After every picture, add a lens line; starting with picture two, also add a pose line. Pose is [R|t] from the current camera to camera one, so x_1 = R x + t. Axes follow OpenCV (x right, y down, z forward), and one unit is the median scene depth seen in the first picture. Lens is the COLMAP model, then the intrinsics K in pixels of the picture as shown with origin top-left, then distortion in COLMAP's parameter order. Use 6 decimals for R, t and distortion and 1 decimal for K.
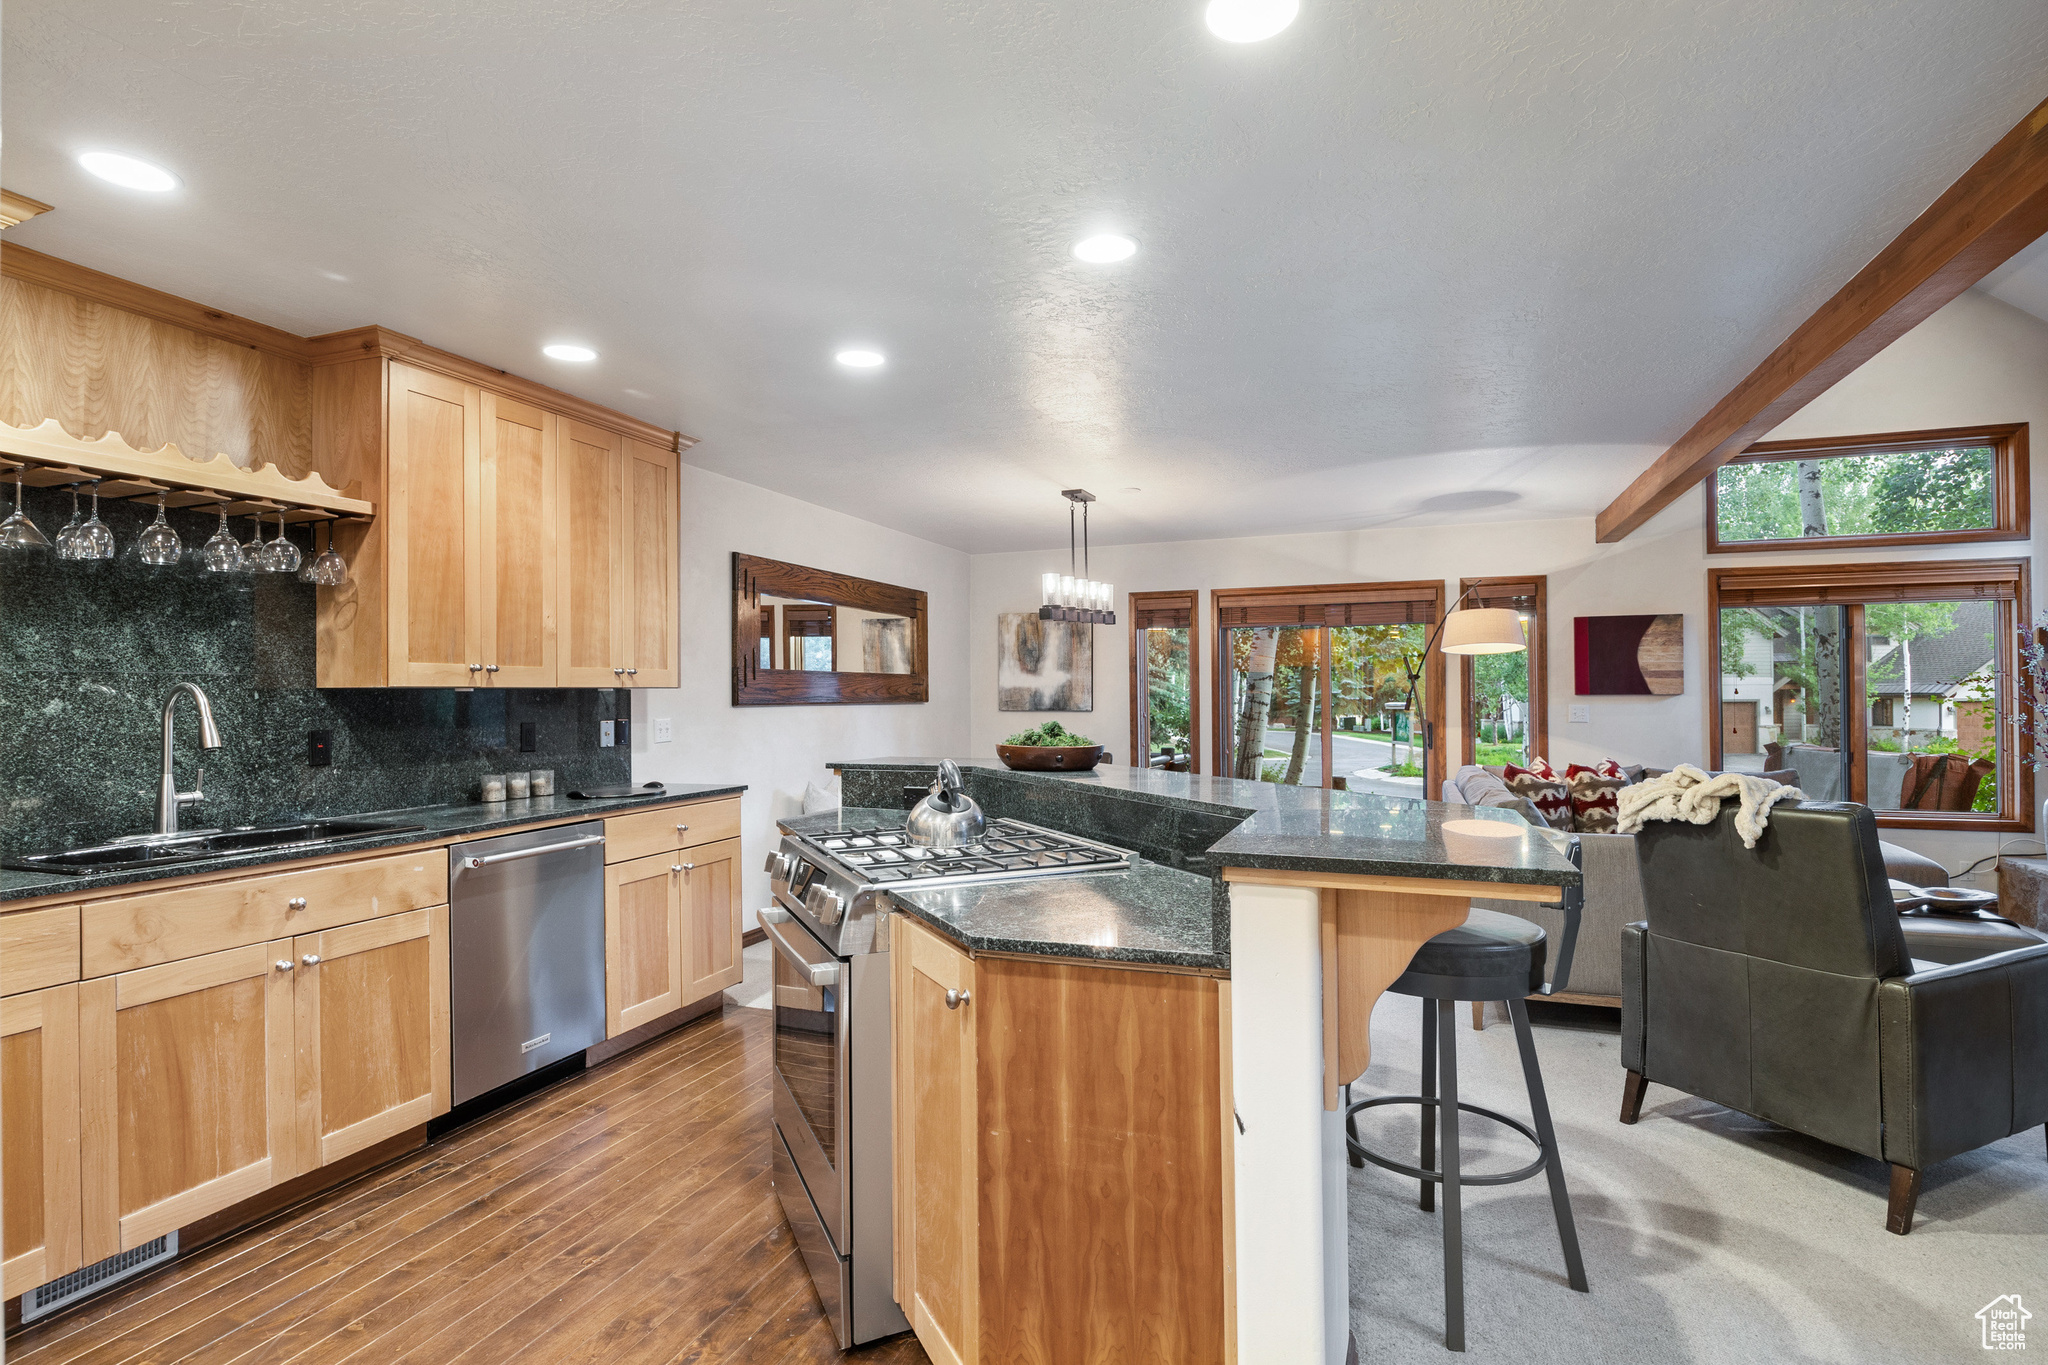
lens RADIAL K [[999.3, 0, 1024.0], [0, 999.3, 682.5], [0, 0, 1]] dist [-0.012200, 0.001699]
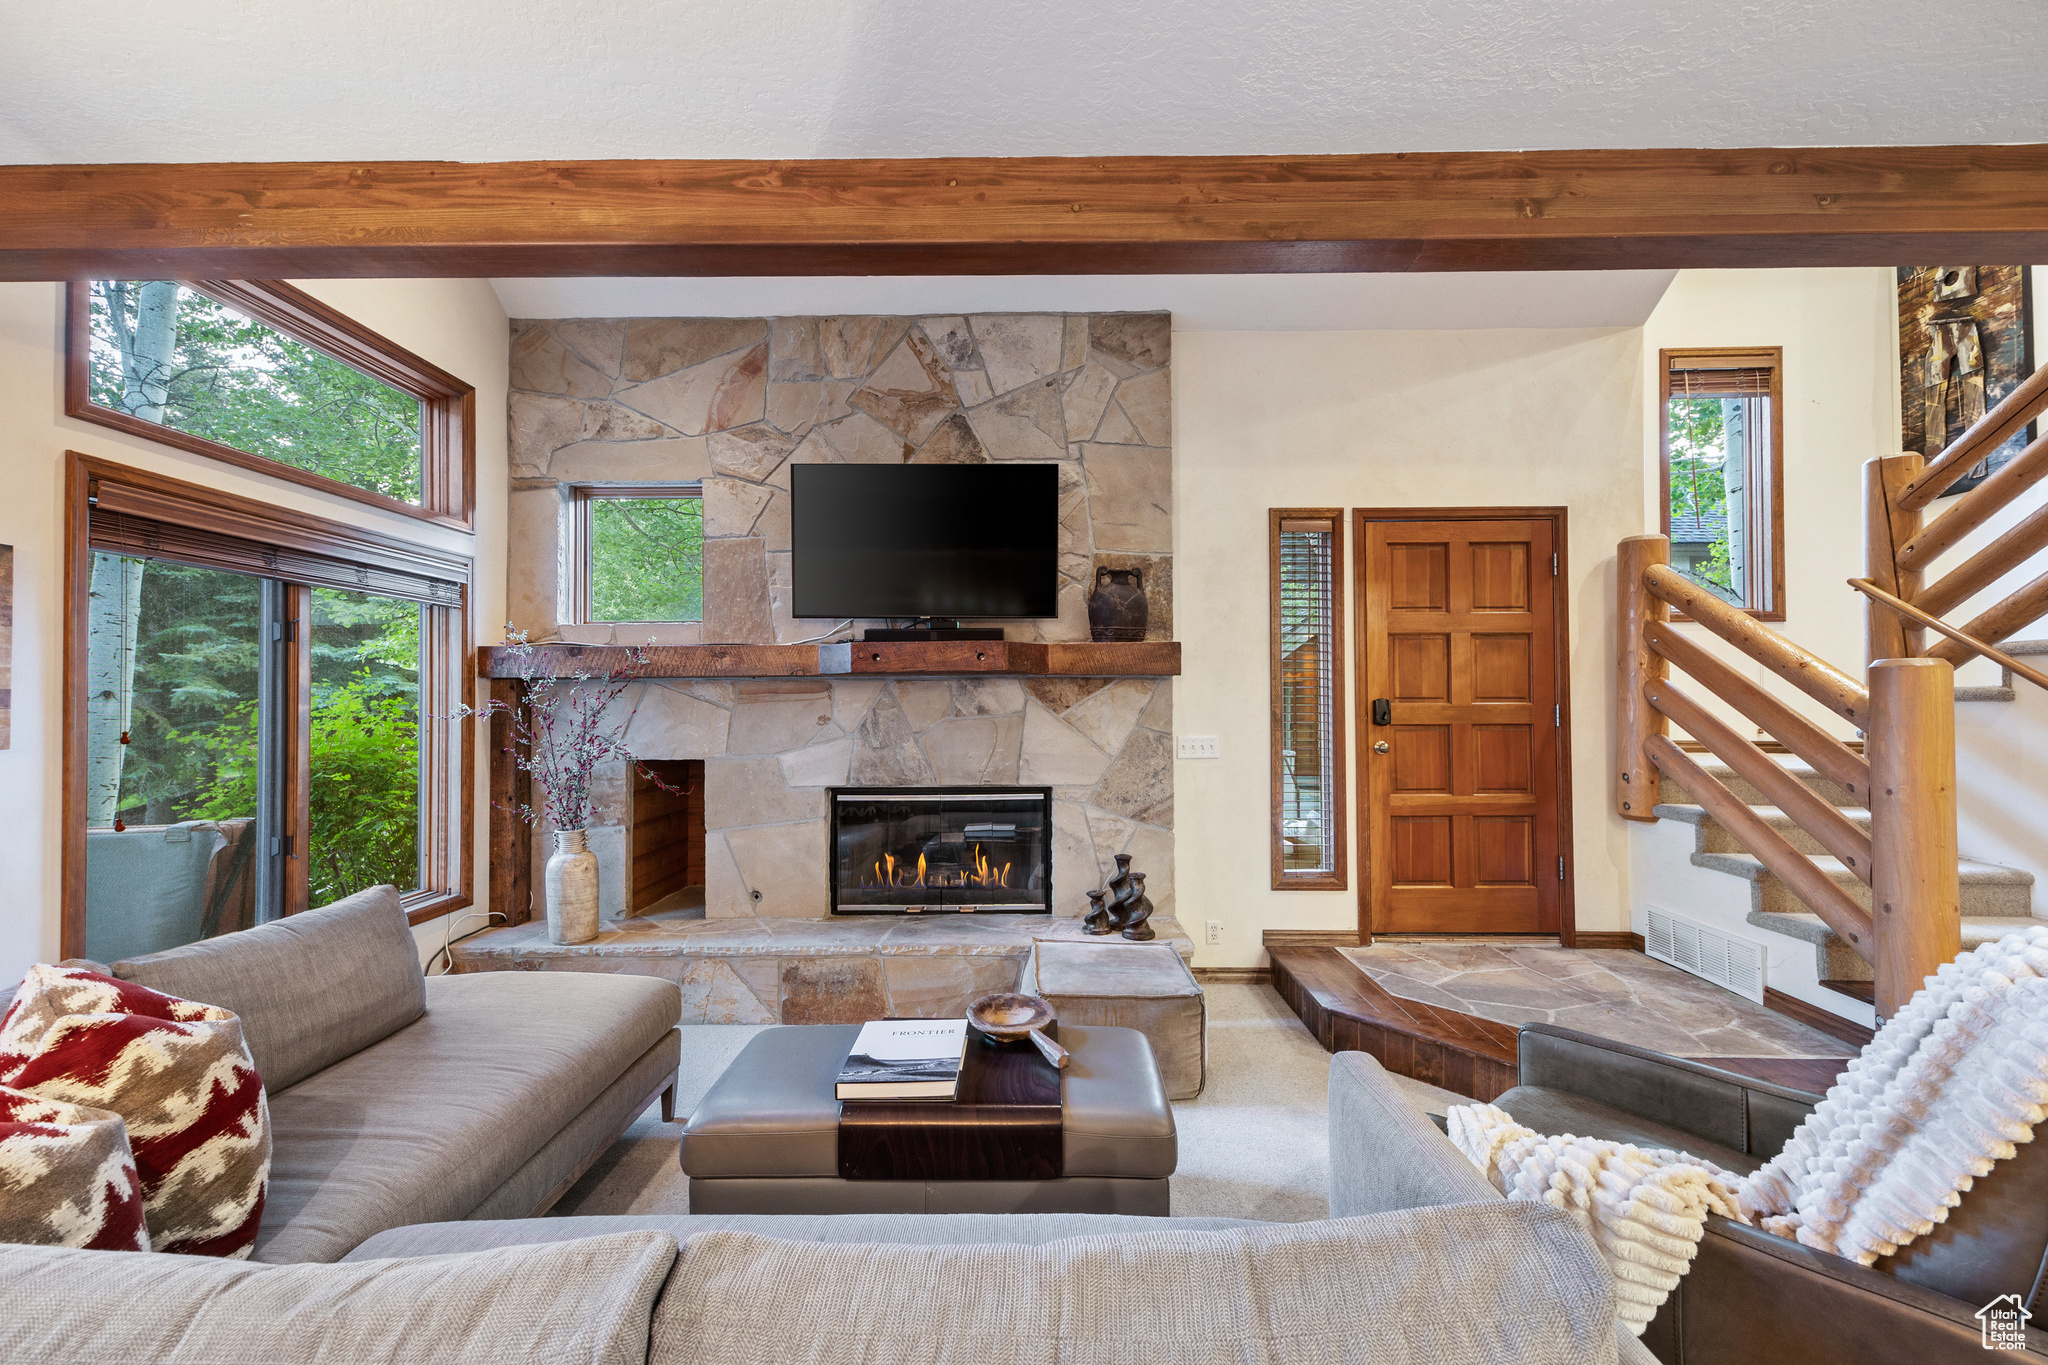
lens RADIAL K [[838.7, 0, 1023.1], [0, 838.7, 691.7], [0, 0, 1]] dist [0.006040, -0.000114]
pose [[-0.341789, 0.015782, 0.939644, 0.291619], [-0.010401, 0.999734, -0.020575, -0.011003], [-0.939719, -0.016805, -0.341534, 1.023889]]
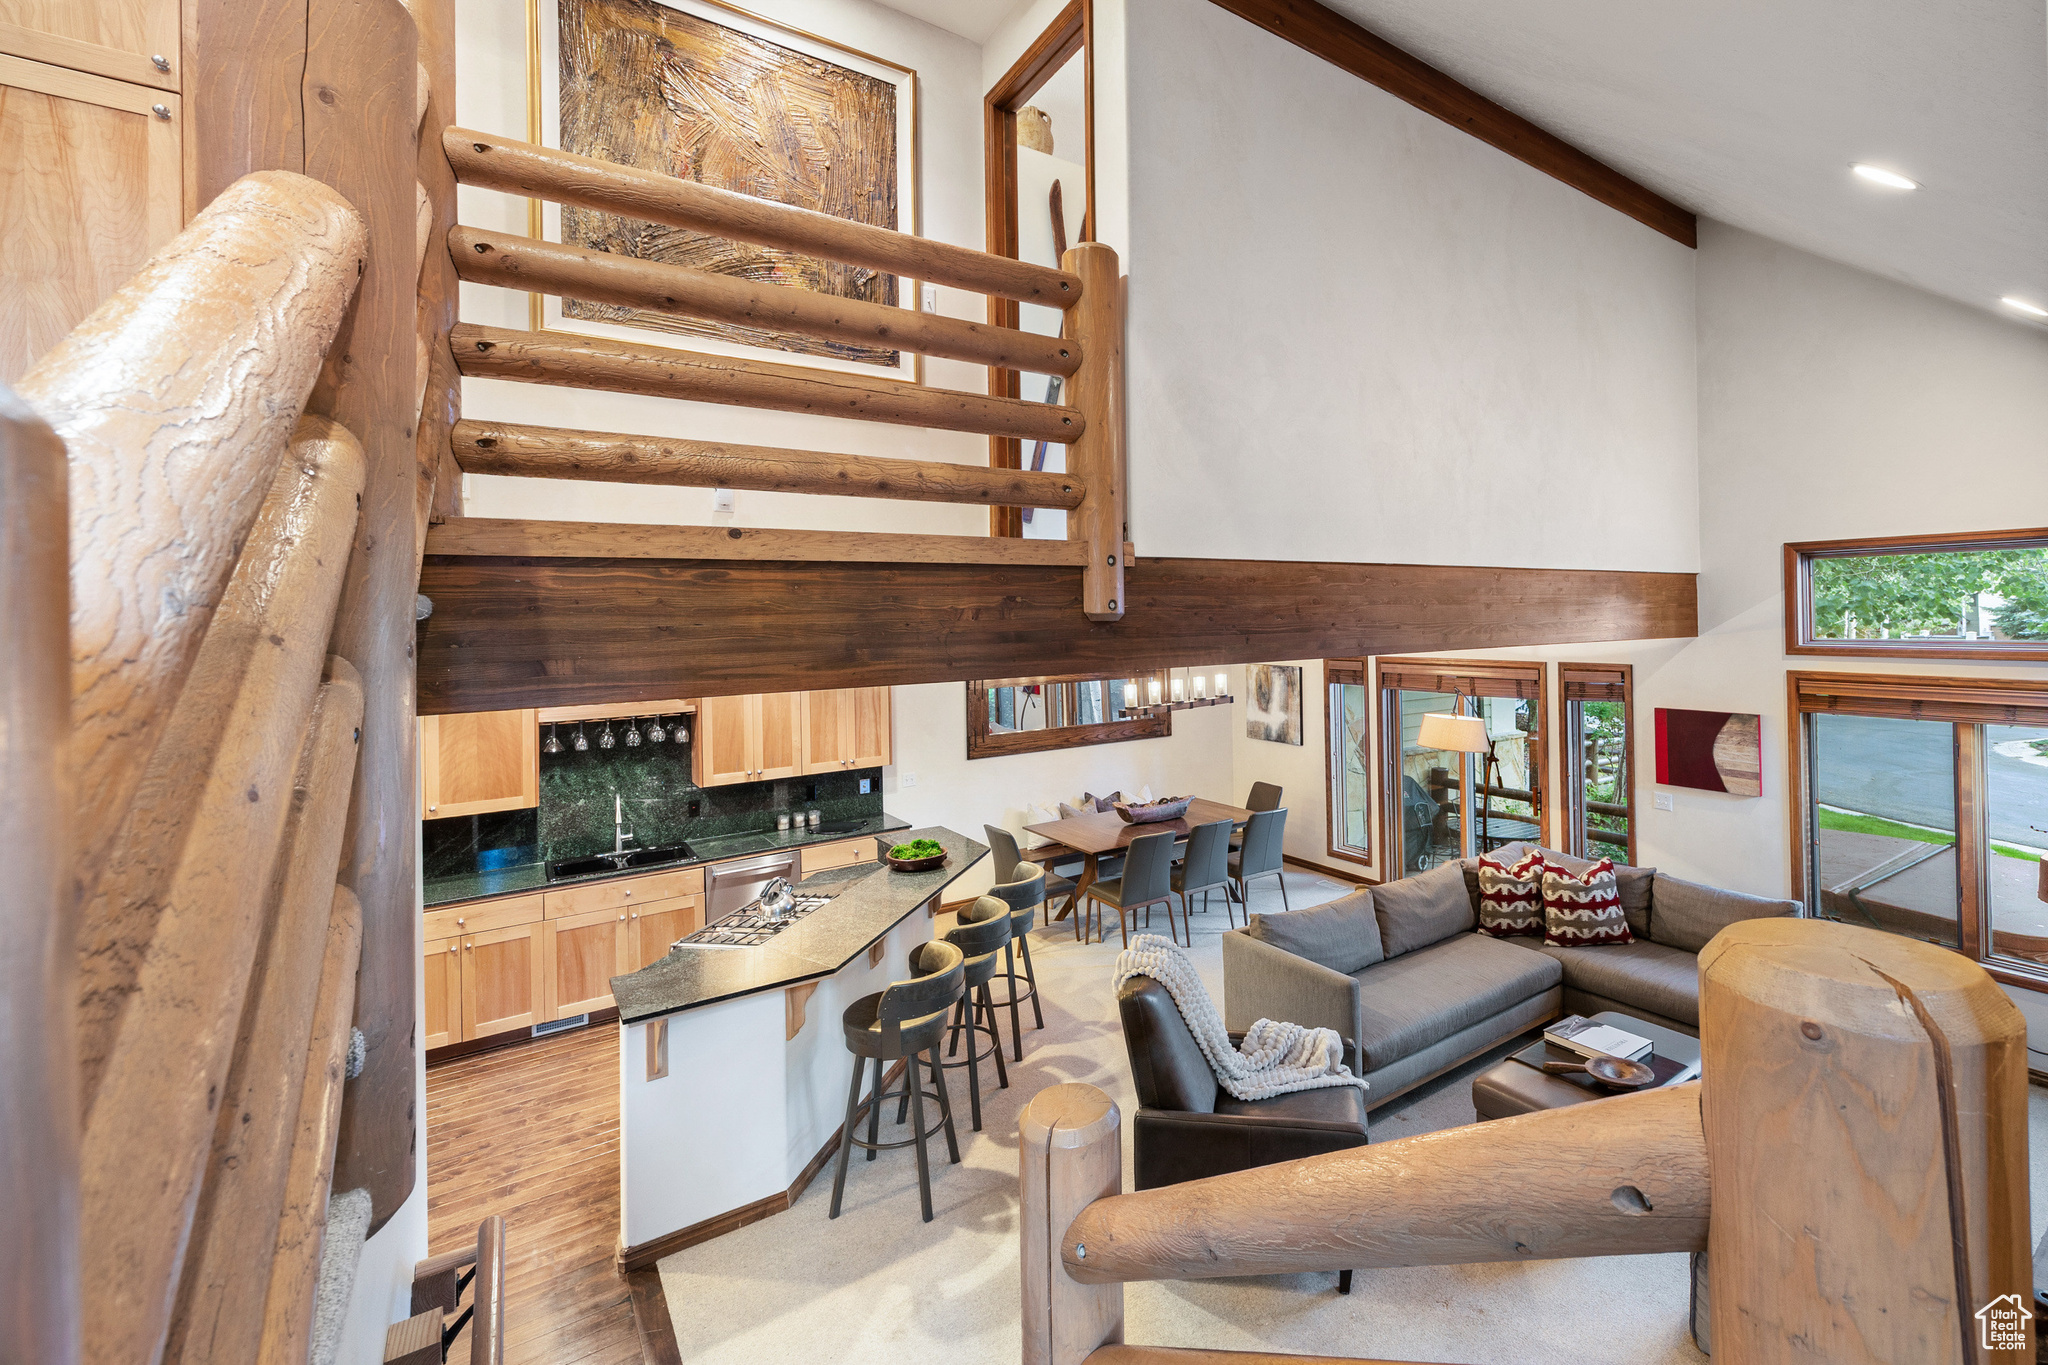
lens RADIAL K [[885.2, 0, 1147.8], [0, 885.2, 605.3], [0, 0, 1]] dist [0.003550, 0.000428]
pose [[0.839862, -0.014773, -0.542598, 0.881682], [0.019849, 0.999797, 0.003504, -0.268032], [0.542436, -0.013713, 0.839985, -0.086572]]
